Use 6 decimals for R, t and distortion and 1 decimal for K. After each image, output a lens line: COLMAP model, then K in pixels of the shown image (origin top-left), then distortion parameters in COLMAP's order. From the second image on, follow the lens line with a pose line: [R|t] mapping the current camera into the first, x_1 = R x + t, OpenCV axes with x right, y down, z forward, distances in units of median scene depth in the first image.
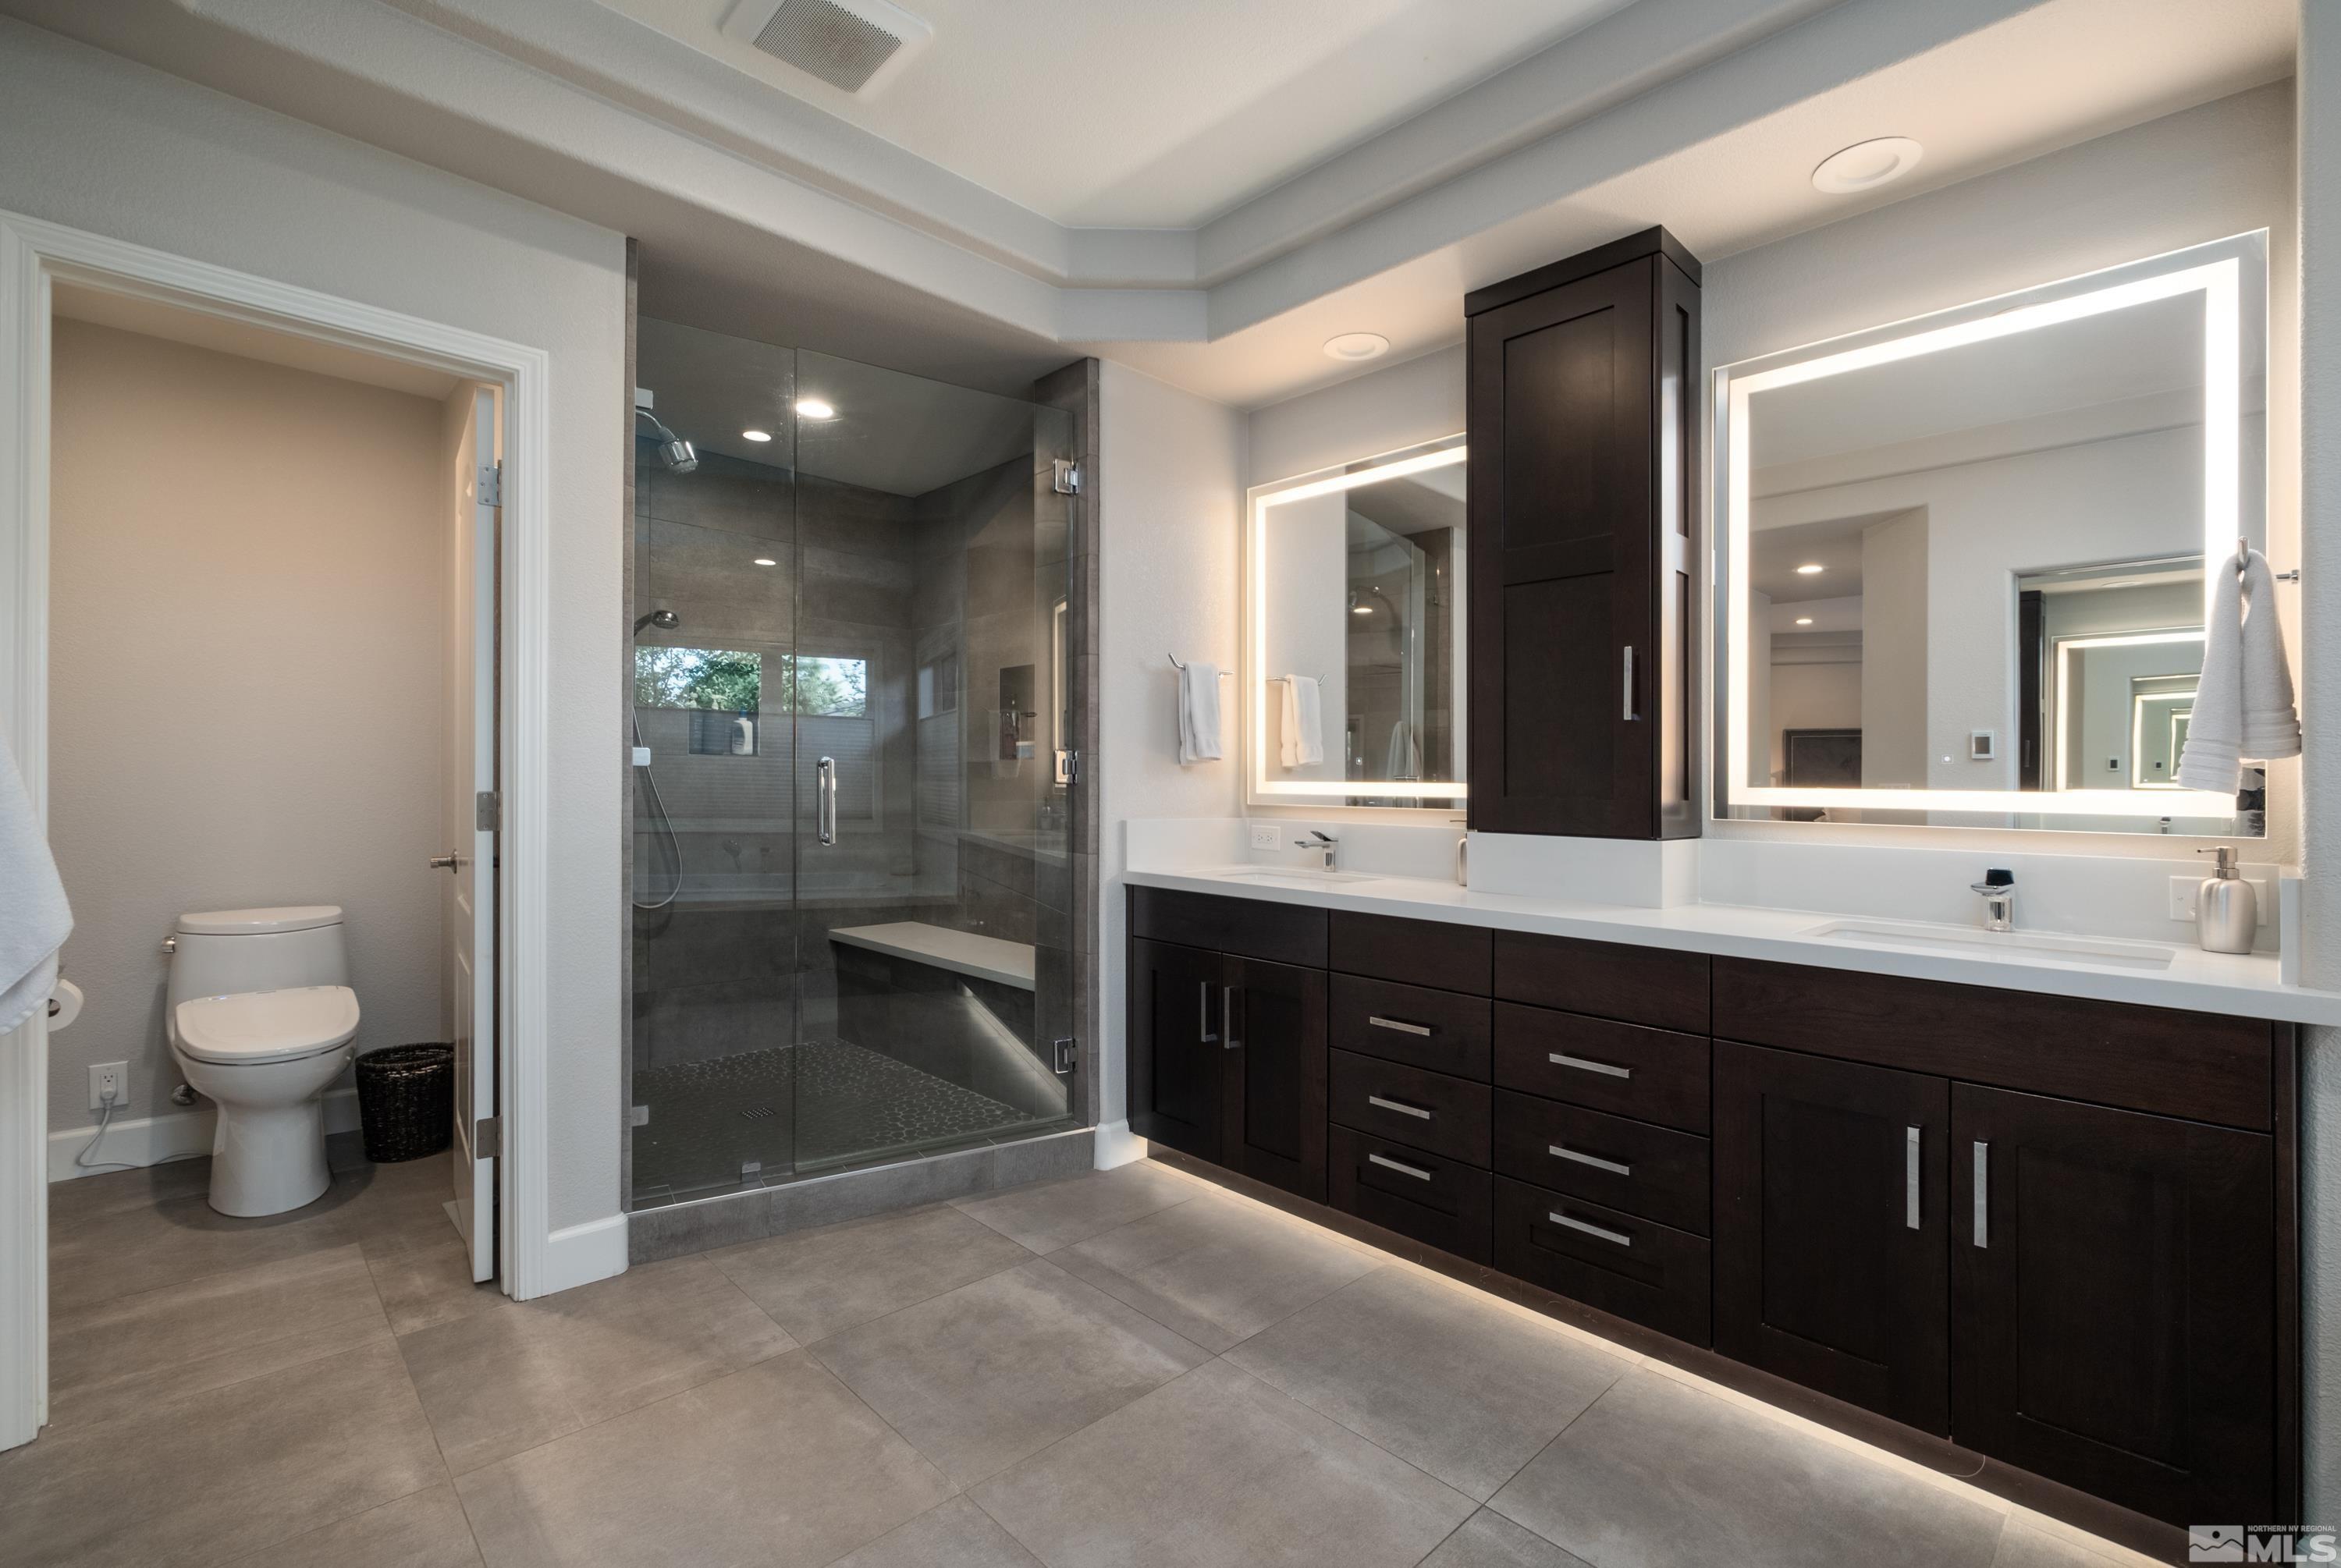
lens RADIAL K [[1037.5, 0, 1181.6], [0, 1037.5, 800.8], [0, 0, 1]] dist [-0.001052, 0.000040]
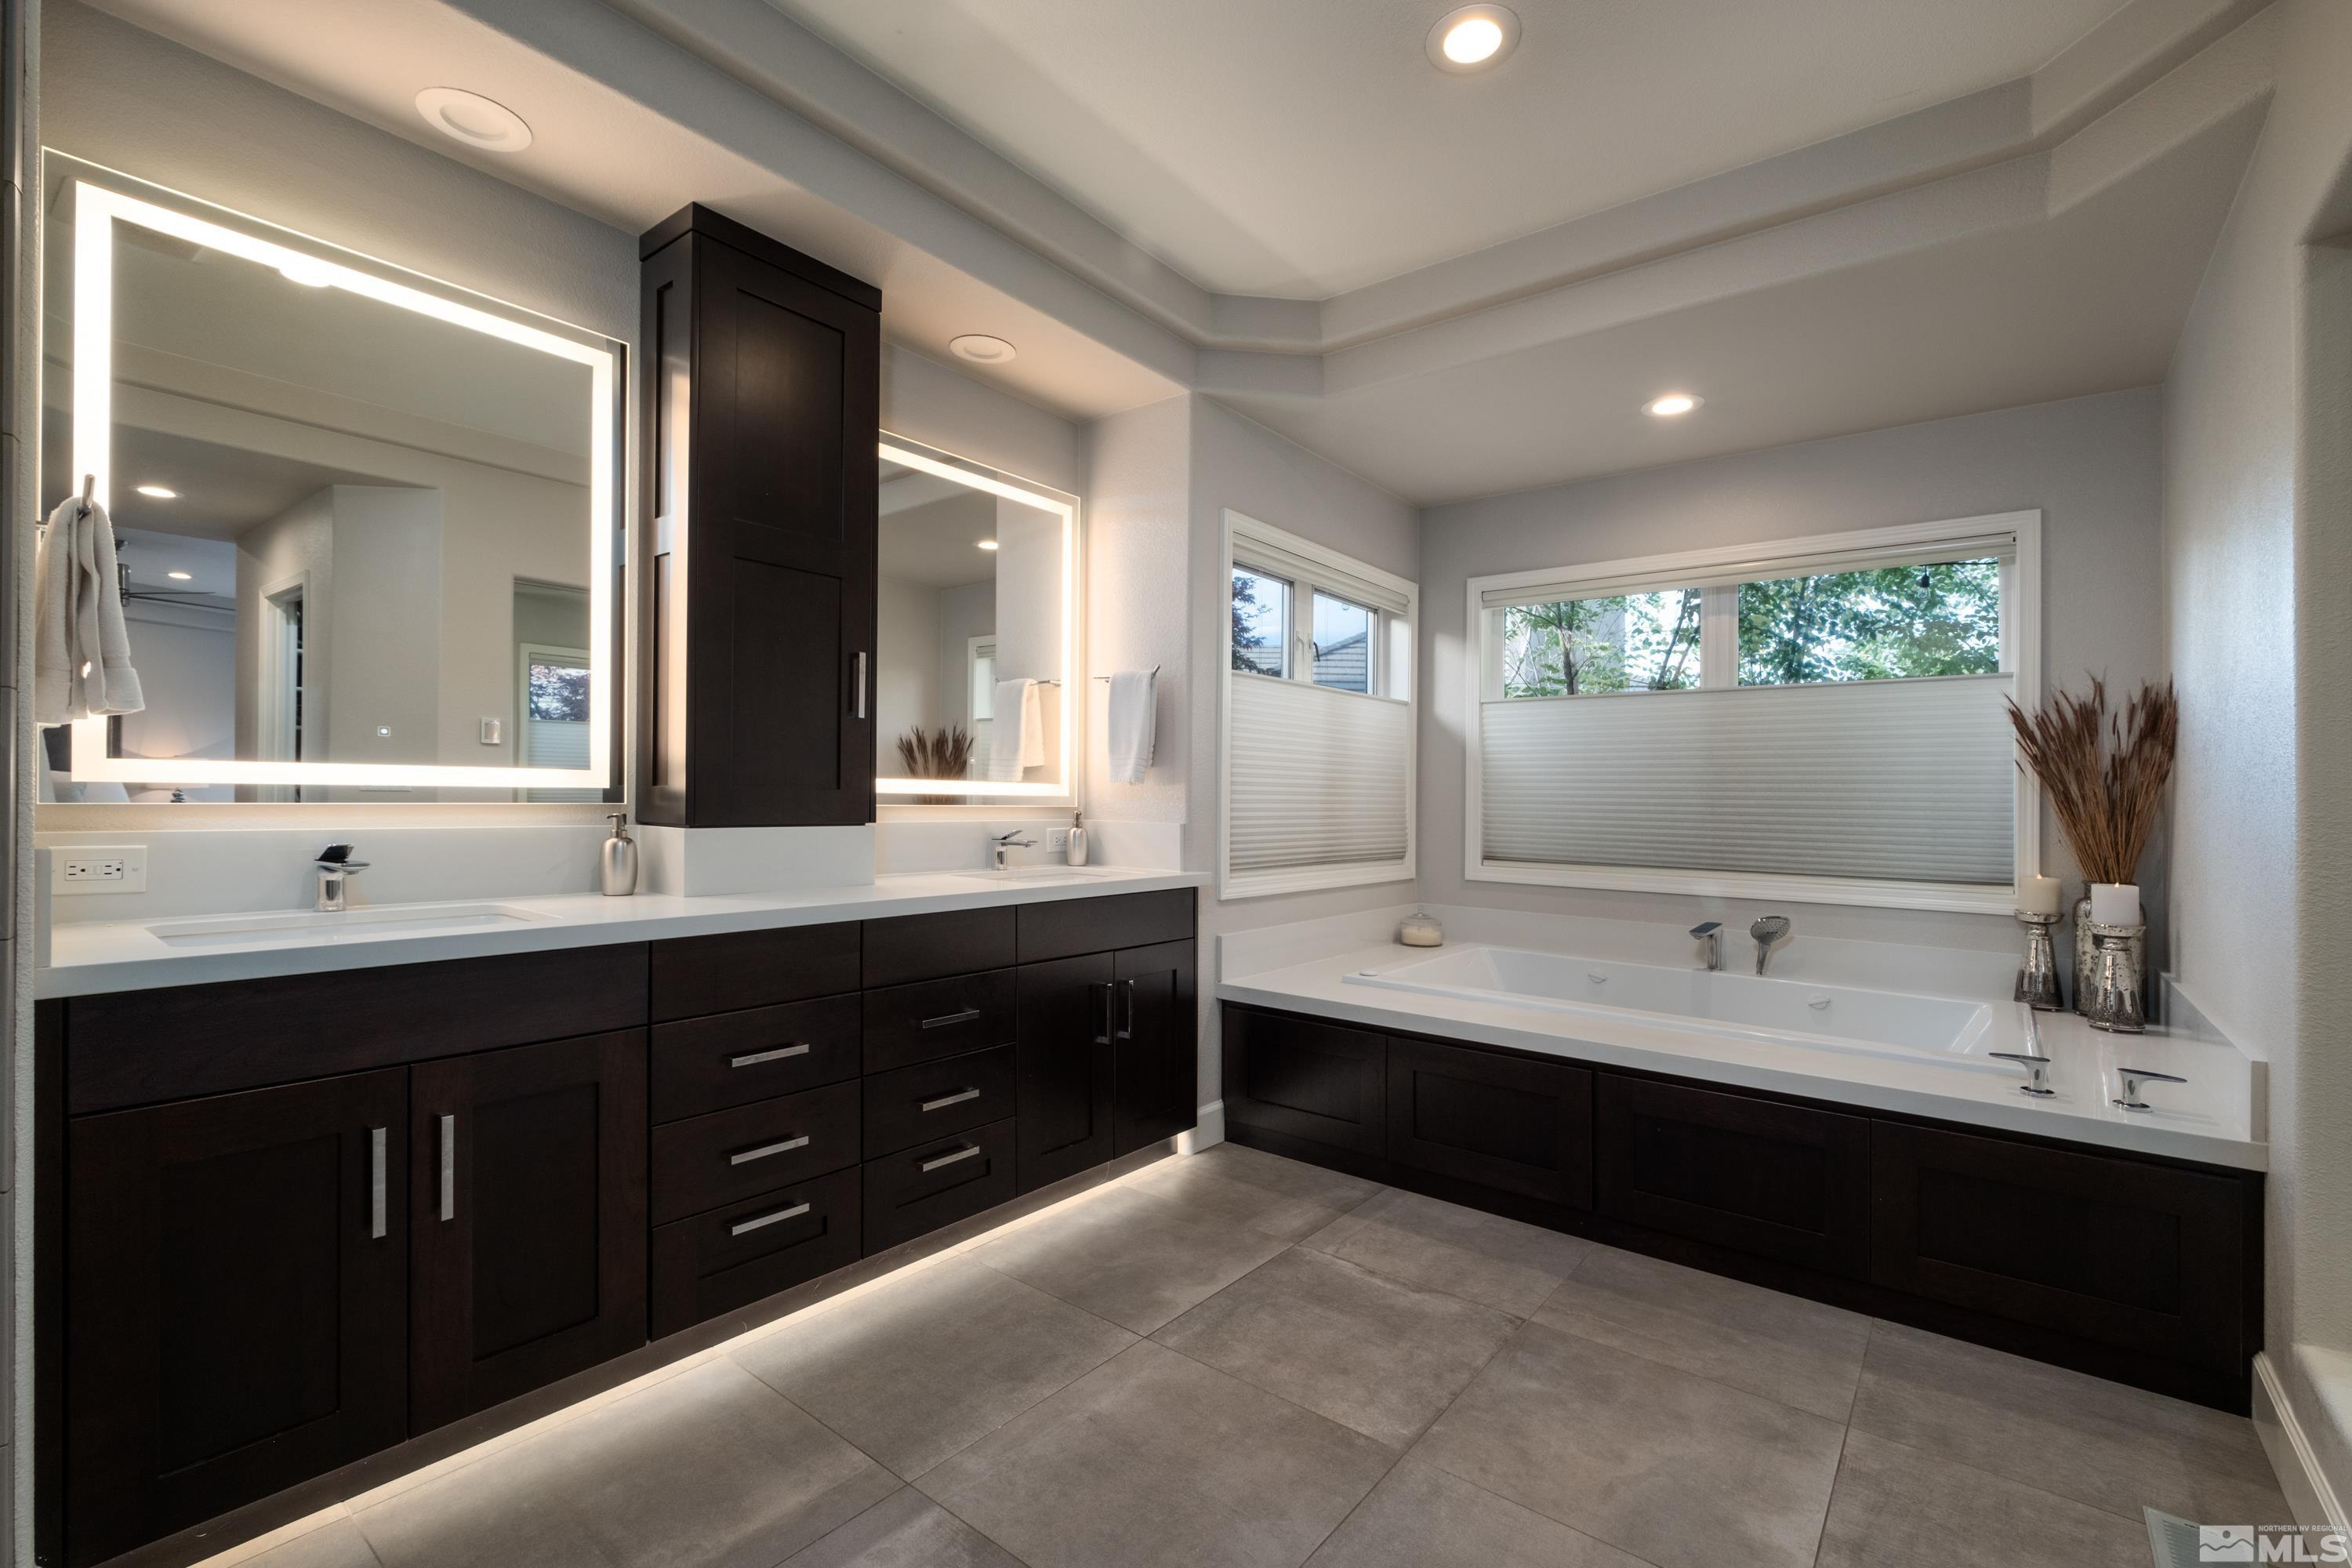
lens RADIAL K [[1039.1, 0, 1188.6], [0, 1039.1, 774.7], [0, 0, 1]] dist [-0.002890, 0.000362]
pose [[-0.135999, -0.000489, 0.990709, -0.746369], [-0.005702, 0.999984, -0.000289, -0.019746], [-0.990693, -0.005688, -0.136000, 0.836564]]
